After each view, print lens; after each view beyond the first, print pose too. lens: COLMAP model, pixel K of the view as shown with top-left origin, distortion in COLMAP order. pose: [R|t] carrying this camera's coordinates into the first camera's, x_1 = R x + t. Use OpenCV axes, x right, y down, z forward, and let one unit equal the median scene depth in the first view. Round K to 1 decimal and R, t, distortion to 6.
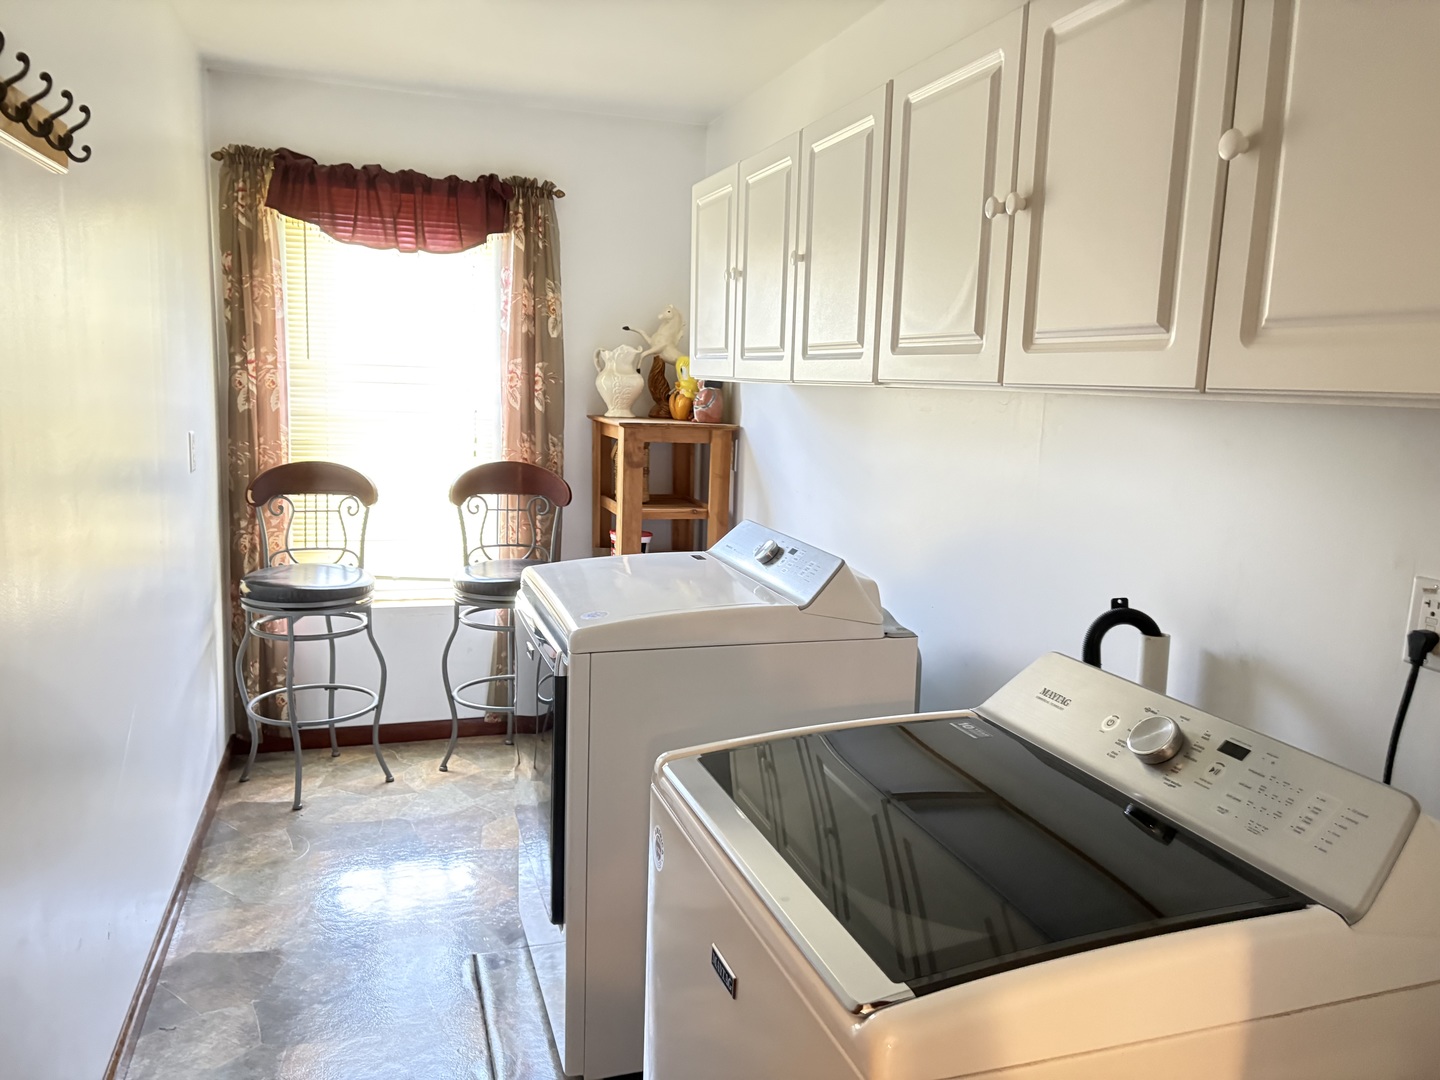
lens RADIAL K [[1079.1, 0, 714.2], [0, 1079.1, 543.4], [0, 0, 1]] dist [0.032806, -0.031901]
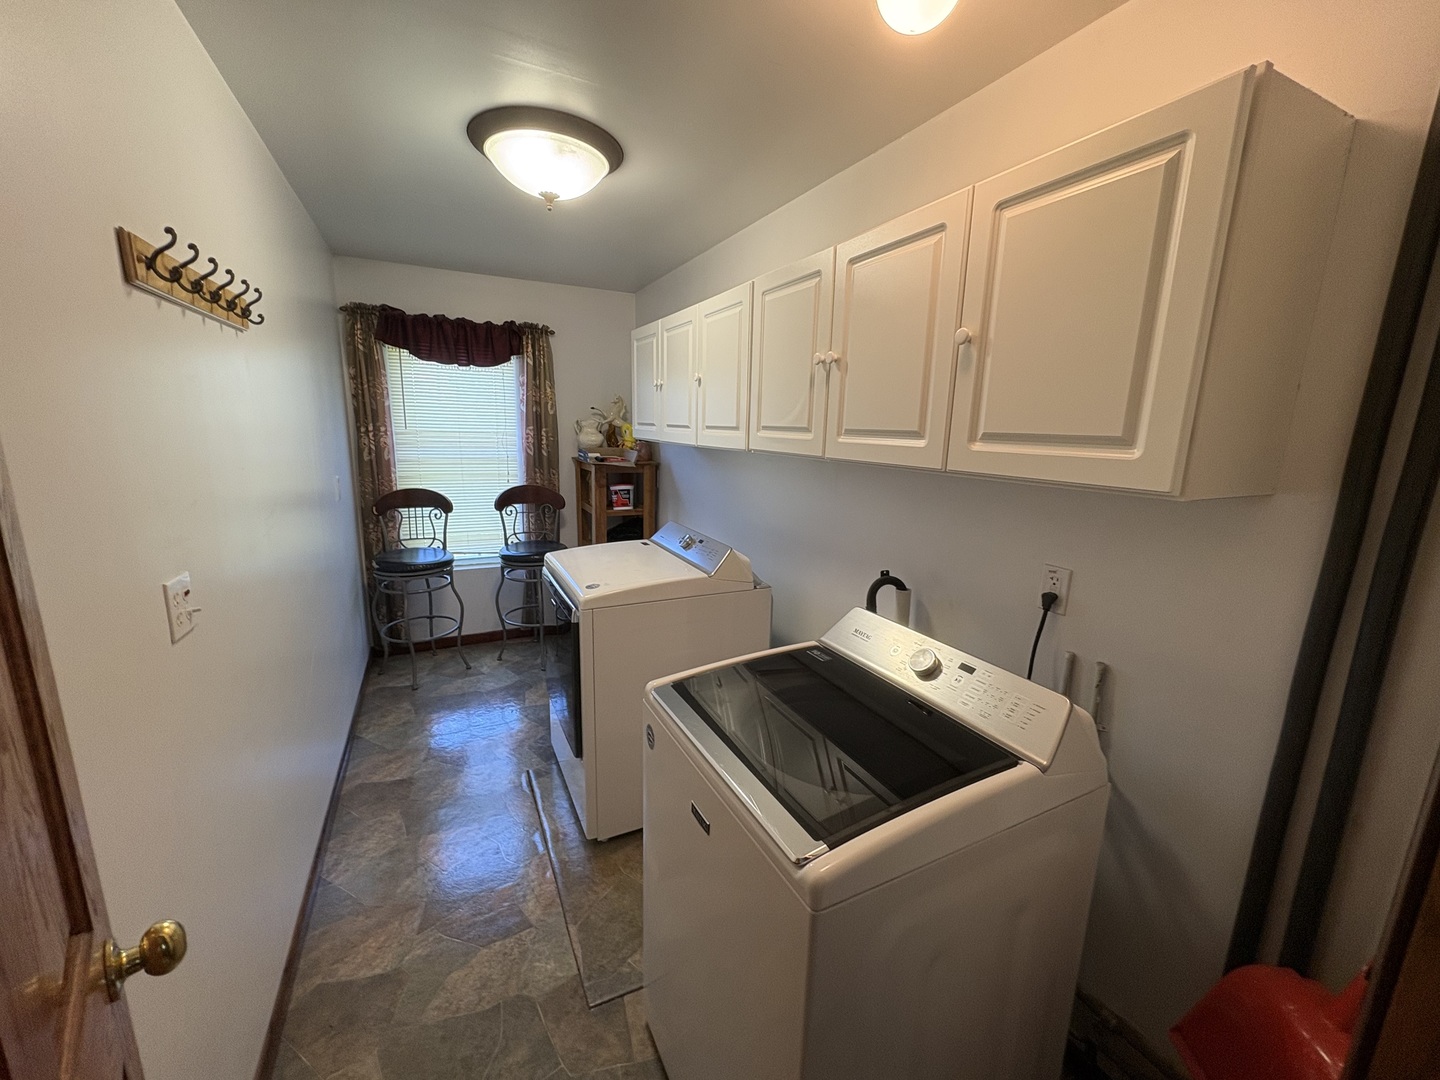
lens RADIAL K [[572.7, 0, 718.4], [0, 572.7, 542.6], [0, 0, 1]] dist [-0.003320, 0.000299]
pose [[0.989577, -0.036880, 0.139200, -0.019337], [0.029977, 0.998230, 0.051363, -0.024175], [-0.140848, -0.046655, 0.988931, 0.028719]]
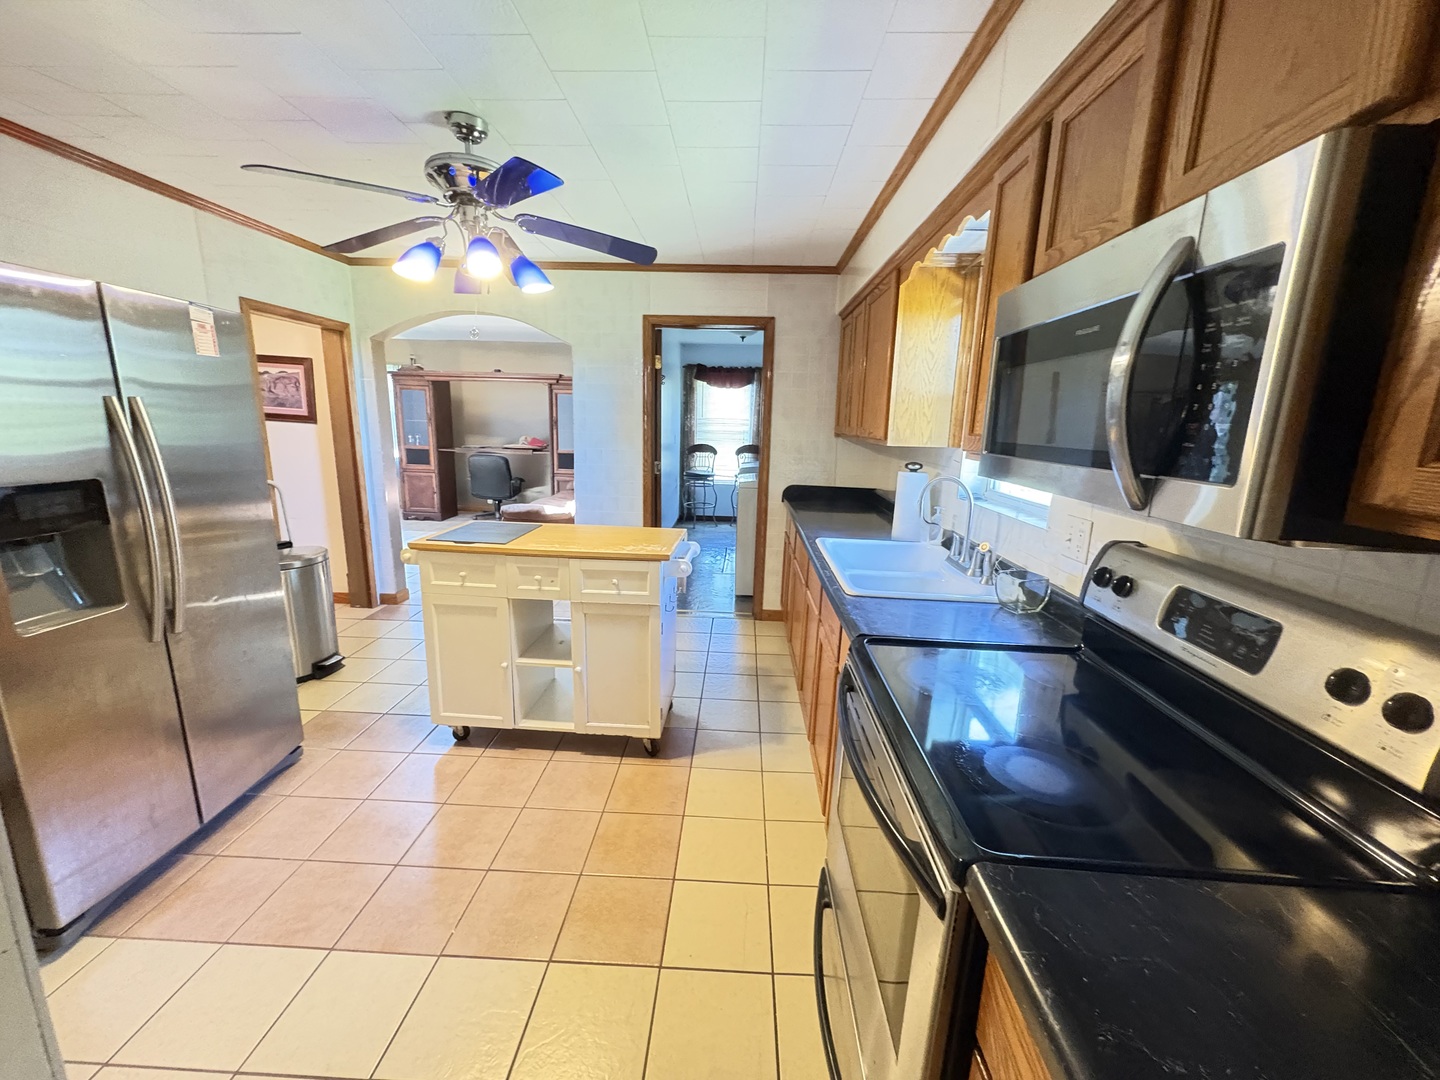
lens RADIAL K [[572.7, 0, 713.5], [0, 572.7, 536.4], [0, 0, 1]] dist [-0.003320, 0.000299]
pose [[0.942654, 0.059178, -0.328484, 0.385421], [-0.045765, 0.997778, 0.048423, 0.165665], [0.330620, -0.030613, 0.943268, -0.993924]]
